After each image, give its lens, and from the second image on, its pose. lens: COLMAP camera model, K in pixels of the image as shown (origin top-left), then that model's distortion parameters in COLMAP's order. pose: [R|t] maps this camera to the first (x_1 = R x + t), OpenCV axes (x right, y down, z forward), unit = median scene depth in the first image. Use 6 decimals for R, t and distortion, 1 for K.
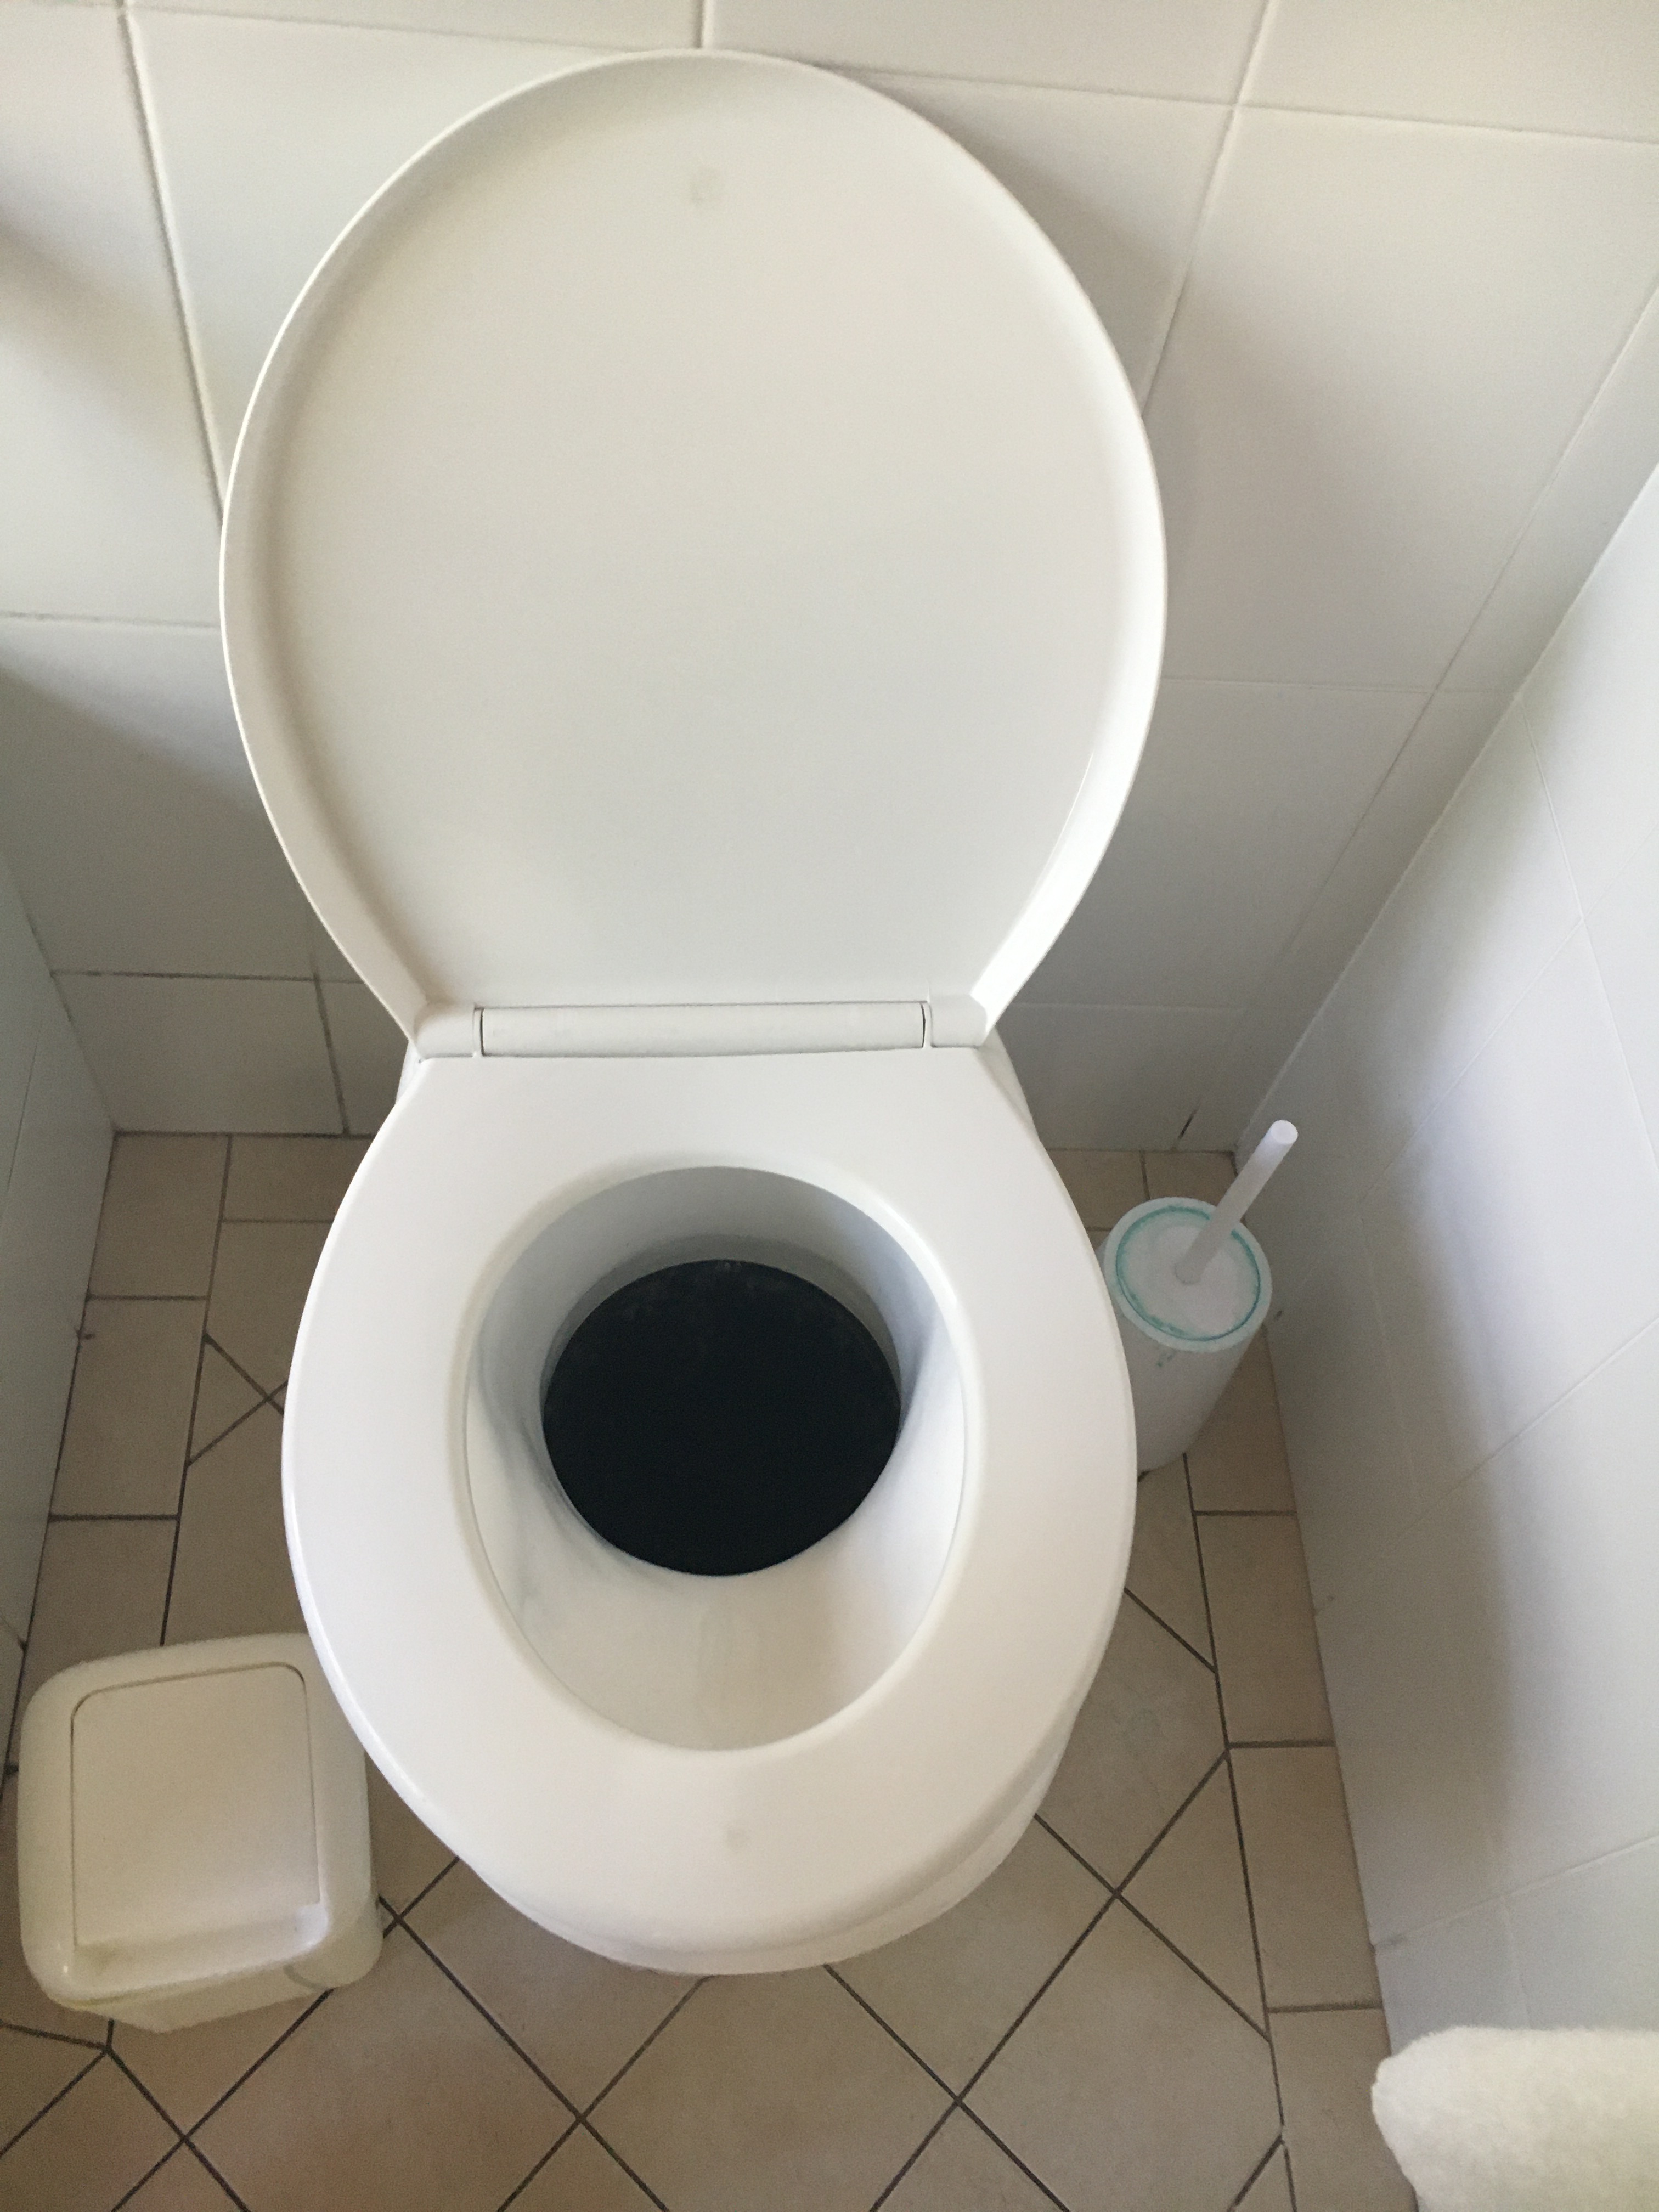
lens RADIAL K [[1888.7, 0, 838.4], [0, 1888.7, 1101.2], [0, 0, 1]] dist [0.064051, -0.106626]
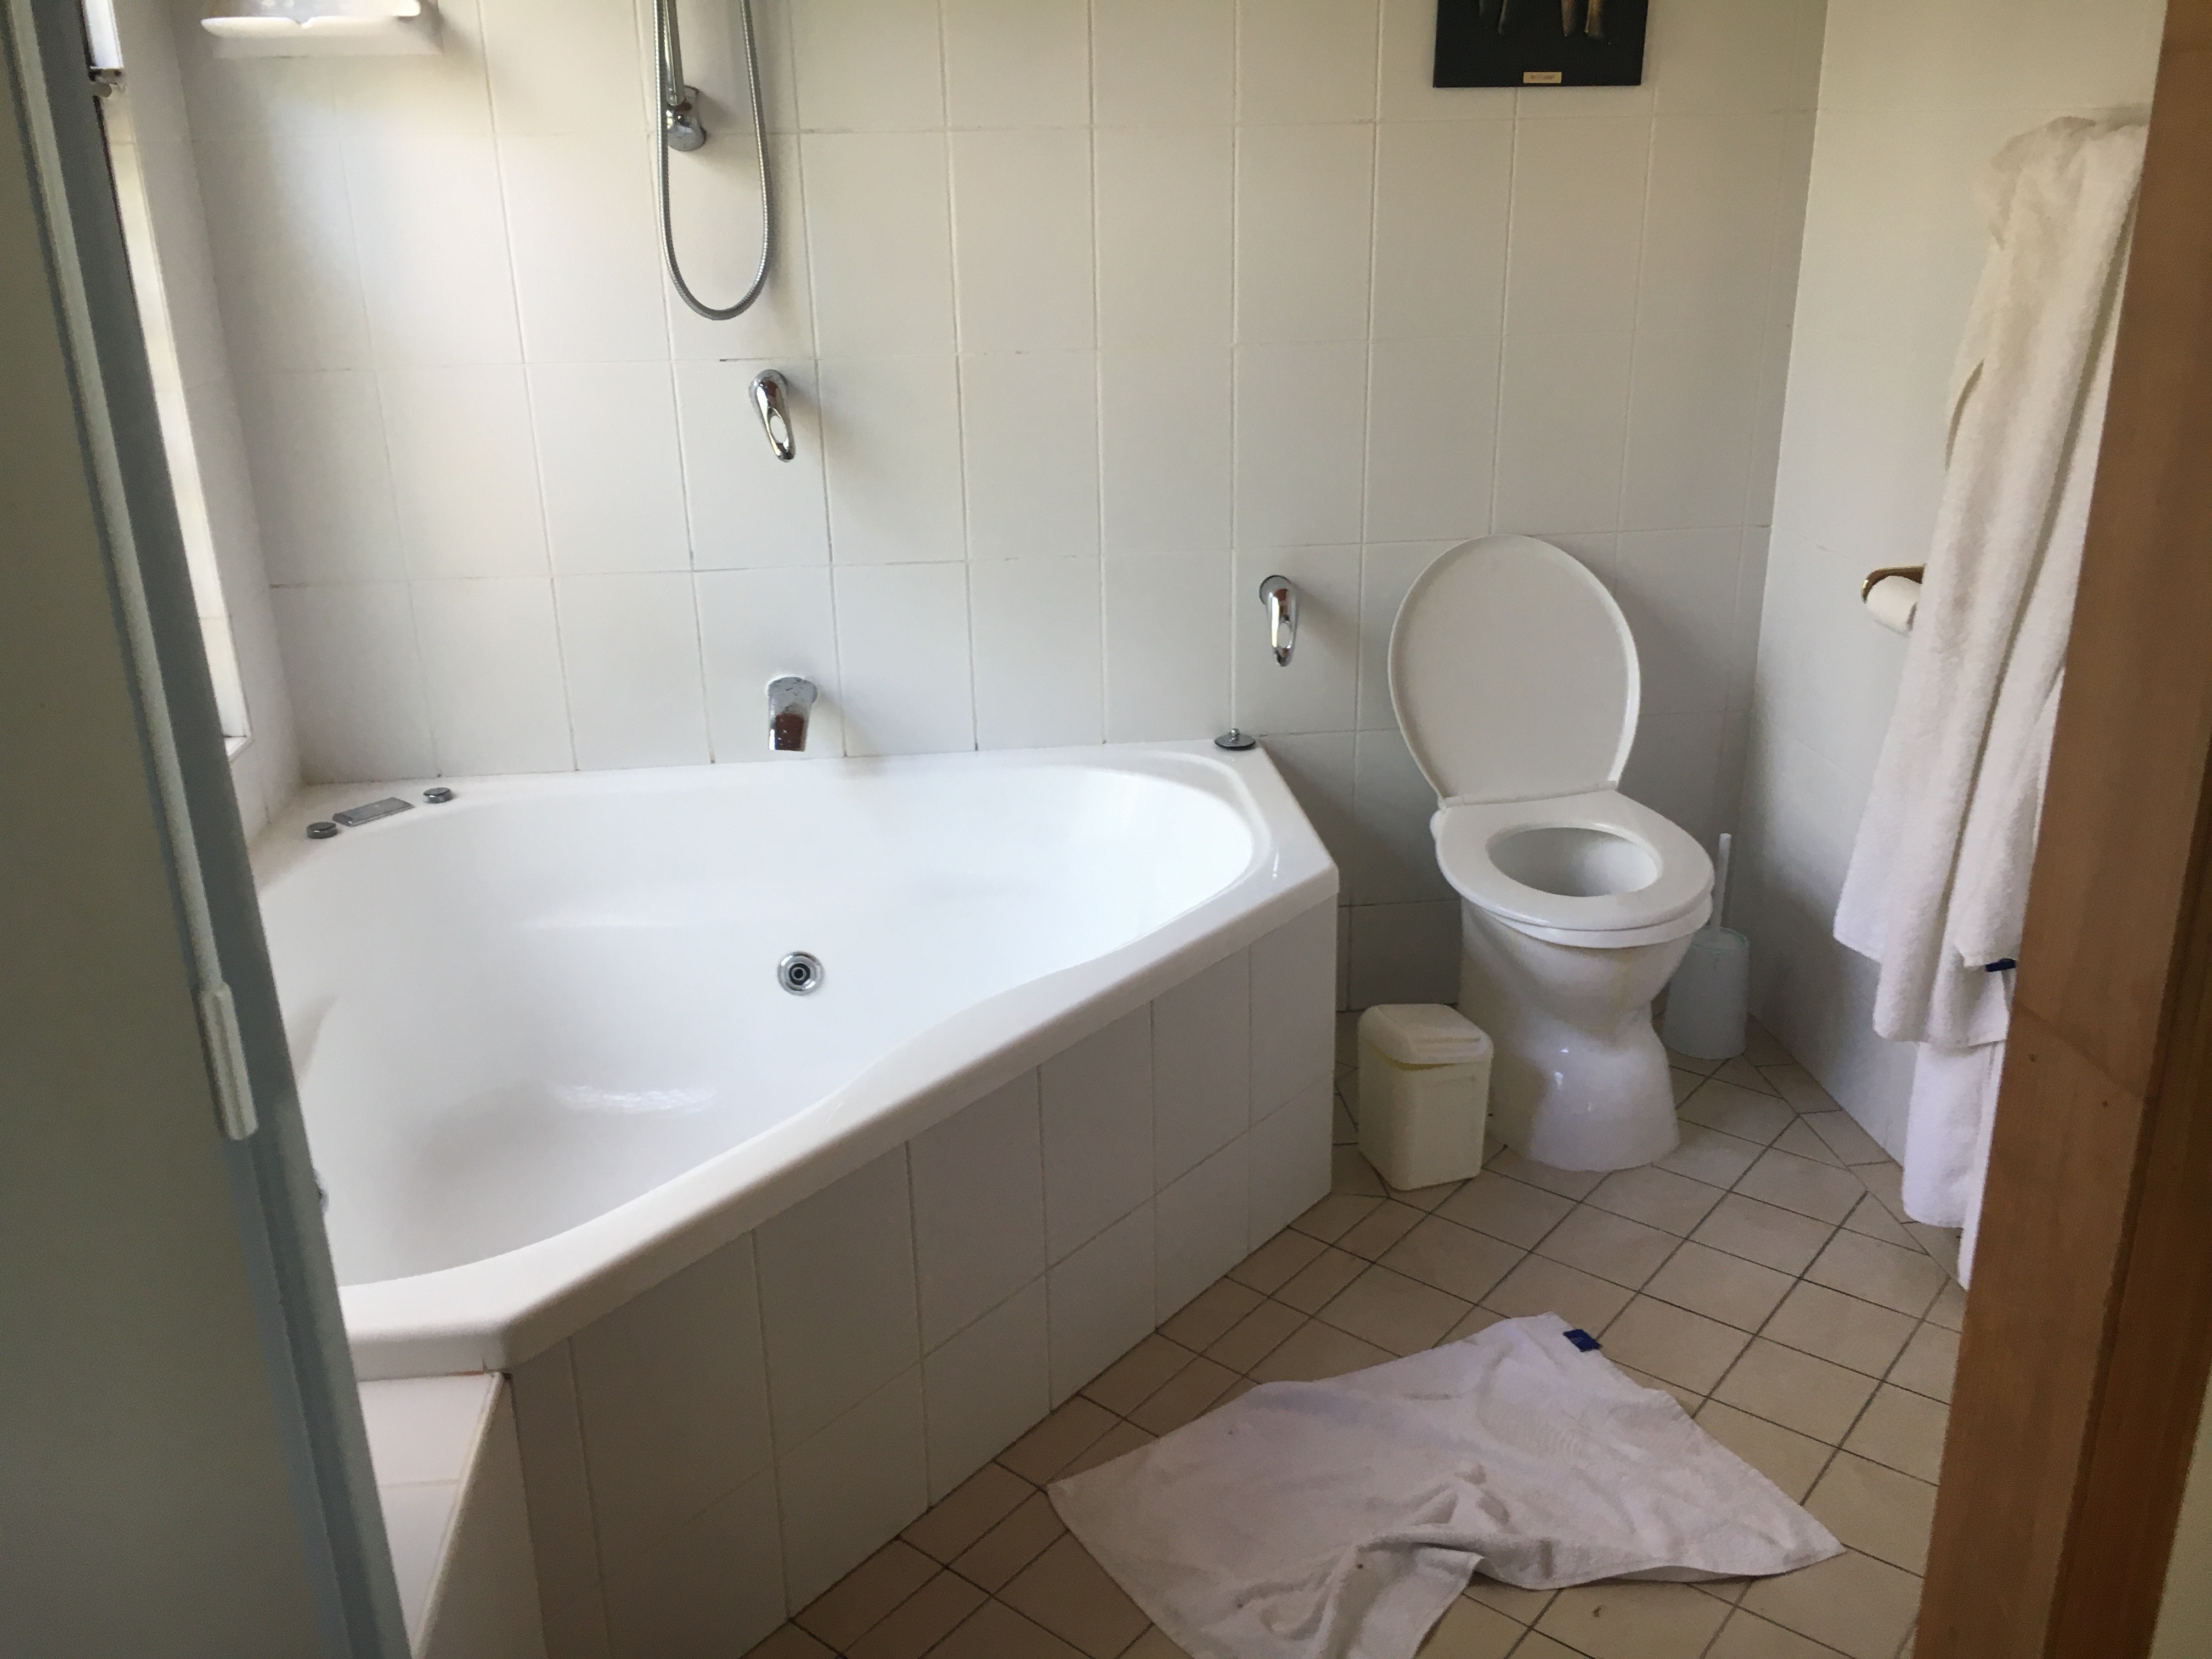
lens RADIAL K [[1888.7, 0, 1106.0], [0, 1888.7, 829.5], [0, 0, 1]] dist [0.064051, -0.106626]
pose [[0.986892, -0.160725, 0.014554, -0.675516], [0.133626, 0.763252, -0.632132, 1.575979], [0.090491, 0.625790, 0.774724, -1.231680]]
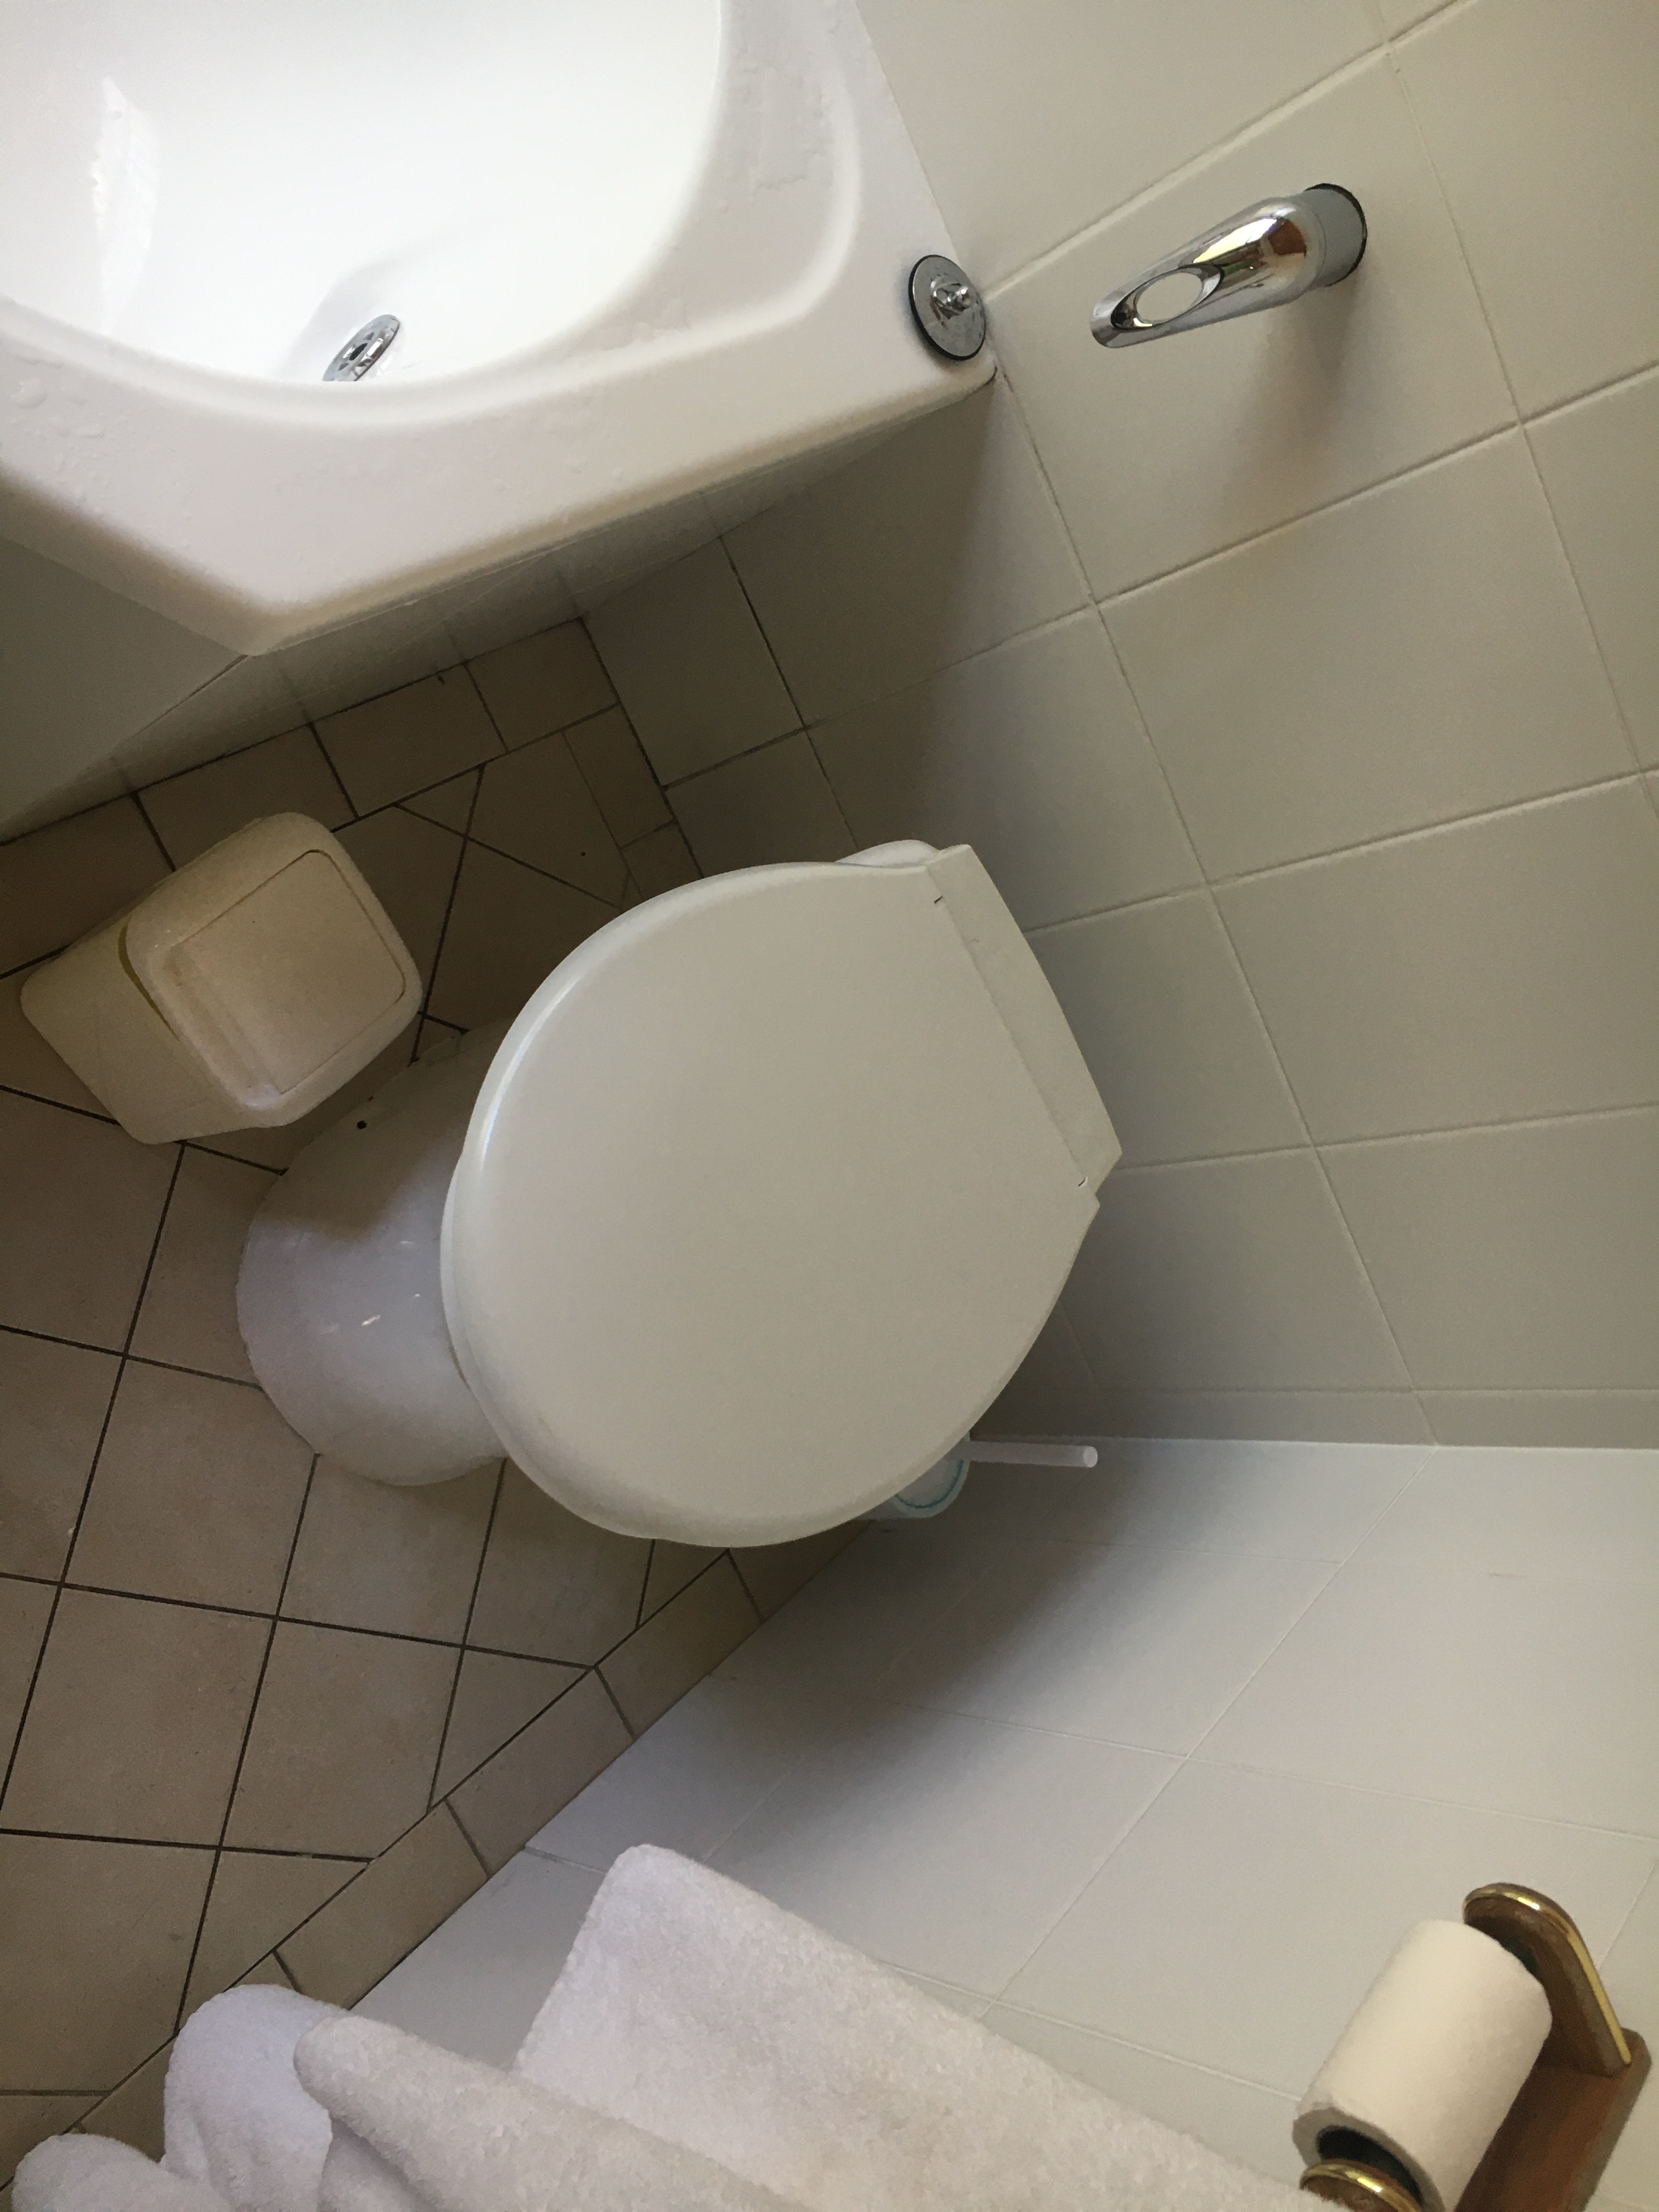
lens RADIAL K [[1888.7, 0, 838.4], [0, 1888.7, 1101.2], [0, 0, 1]] dist [0.064051, -0.106626]
pose [[0.456863, 0.884858, 0.091119, -0.171045], [-0.872833, 0.465684, -0.145949, 0.226435], [-0.171577, -0.012853, 0.985087, -0.250191]]
